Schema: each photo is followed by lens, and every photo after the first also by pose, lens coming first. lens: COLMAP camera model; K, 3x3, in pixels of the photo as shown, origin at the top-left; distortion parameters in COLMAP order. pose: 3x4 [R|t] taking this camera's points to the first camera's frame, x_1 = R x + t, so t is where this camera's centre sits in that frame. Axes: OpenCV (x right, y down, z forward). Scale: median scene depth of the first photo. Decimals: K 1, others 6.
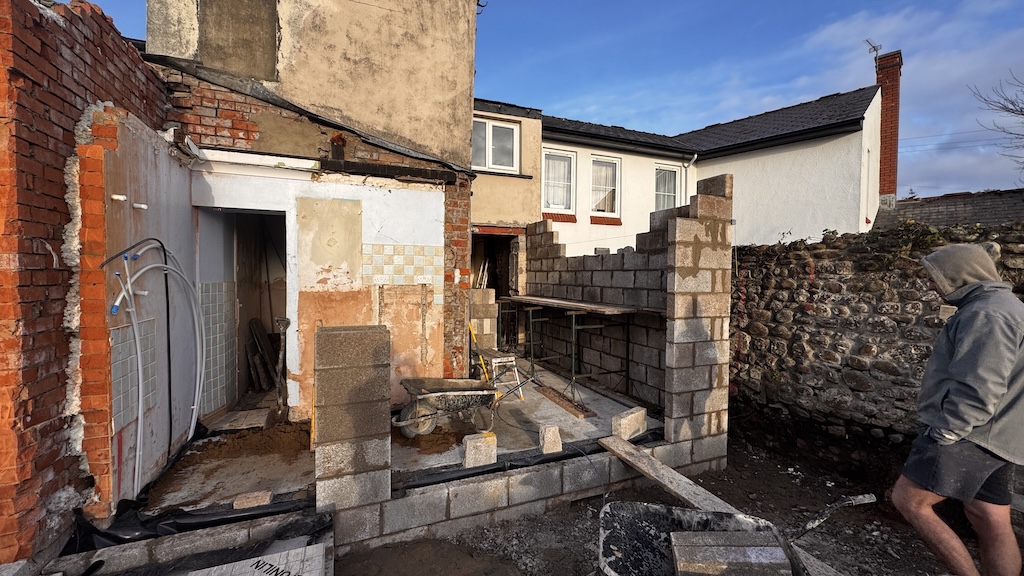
lens RADIAL K [[406.7, 0, 513.4], [0, 406.7, 288.3], [0, 0, 1]] dist [-0.002848, 0.000006]
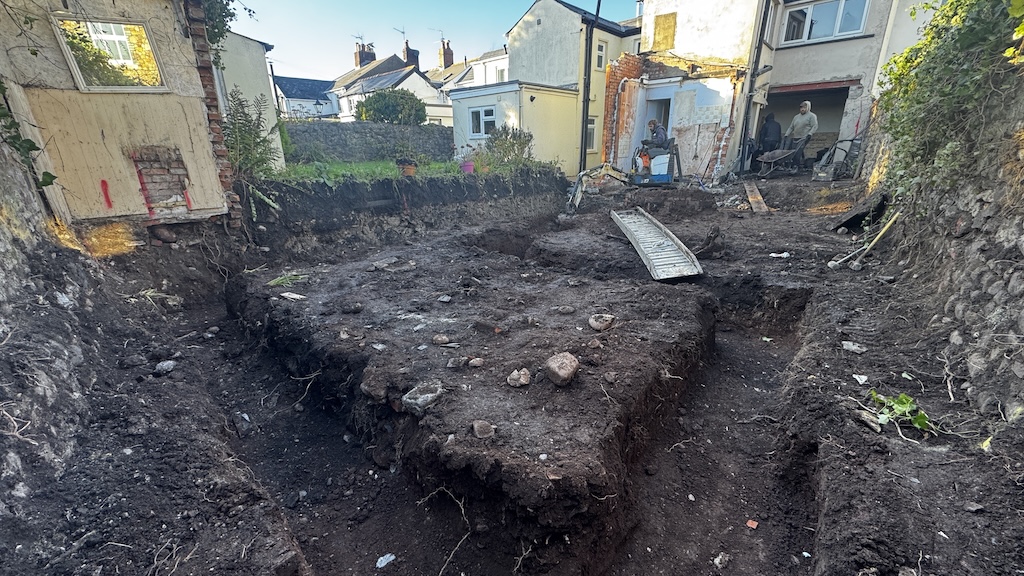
lens RADIAL K [[405.4, 0, 513.4], [0, 405.4, 288.9], [0, 0, 1]] dist [-0.002630, -0.000291]
pose [[0.420343, 0.286833, -0.860836, 1.763798], [-0.009473, 0.950056, 0.311936, 0.203561], [0.907316, -0.122966, 0.402066, -1.286711]]
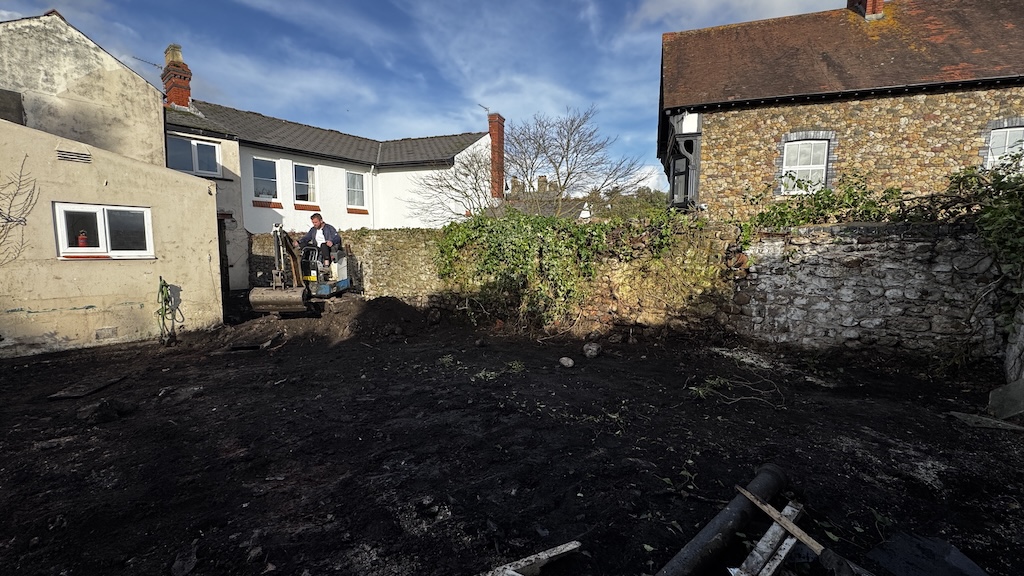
lens RADIAL K [[406.7, 0, 513.4], [0, 406.7, 288.3], [0, 0, 1]] dist [-0.002848, 0.000006]
pose [[0.882403, -0.049535, 0.467880, 0.470941], [0.013152, 0.996651, 0.080711, 0.037587], [-0.470311, -0.065066, 0.880099, -1.659344]]
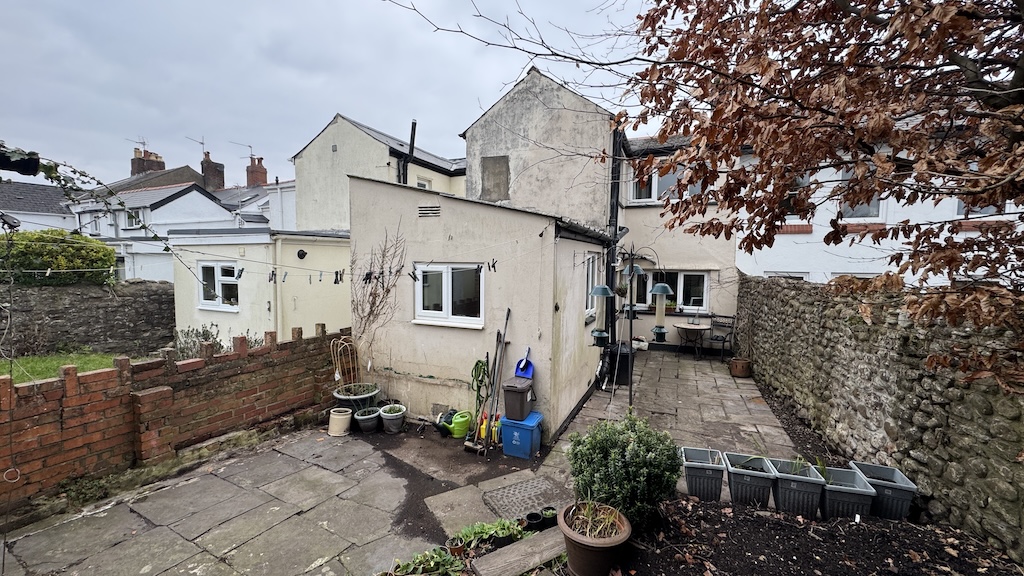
lens RADIAL K [[405.4, 0, 513.4], [0, 405.4, 288.9], [0, 0, 1]] dist [-0.002630, -0.000291]
pose [[0.689797, 0.051114, -0.722196, 0.901388], [-0.024926, 0.998590, 0.046868, -0.142724], [0.723573, -0.014328, 0.690099, -0.395517]]
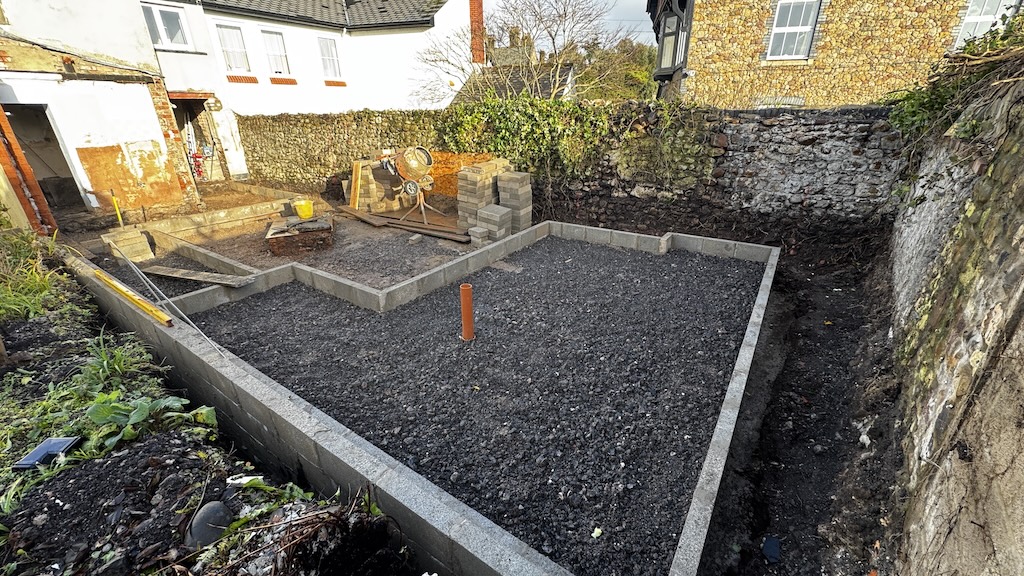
lens RADIAL K [[405.4, 0, 513.4], [0, 405.4, 288.9], [0, 0, 1]] dist [-0.002630, -0.000291]
pose [[0.846181, -0.231921, 0.479781, 0.165699], [0.035967, 0.923132, 0.382797, -0.033445], [-0.531680, -0.306659, 0.789479, -1.833205]]
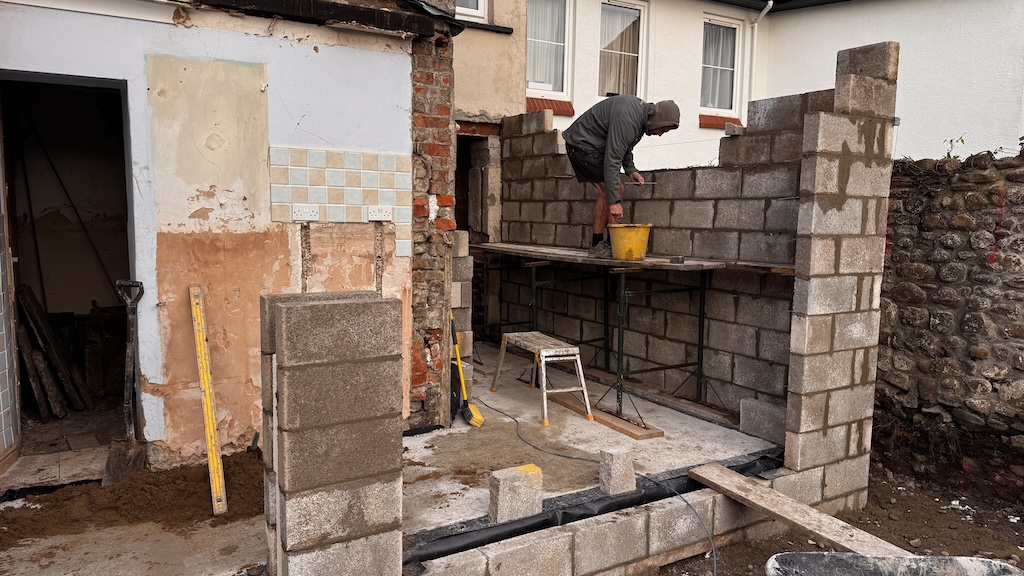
lens RADIAL K [[711.2, 0, 515.7], [0, 711.2, 295.0], [0, 0, 1]] dist [0.093946, -0.139119]
pose [[0.989123, -0.011890, 0.146612, -0.192476], [-0.001178, 0.996055, 0.088727, 0.004389], [-0.147088, -0.087934, 0.985207, -0.025610]]
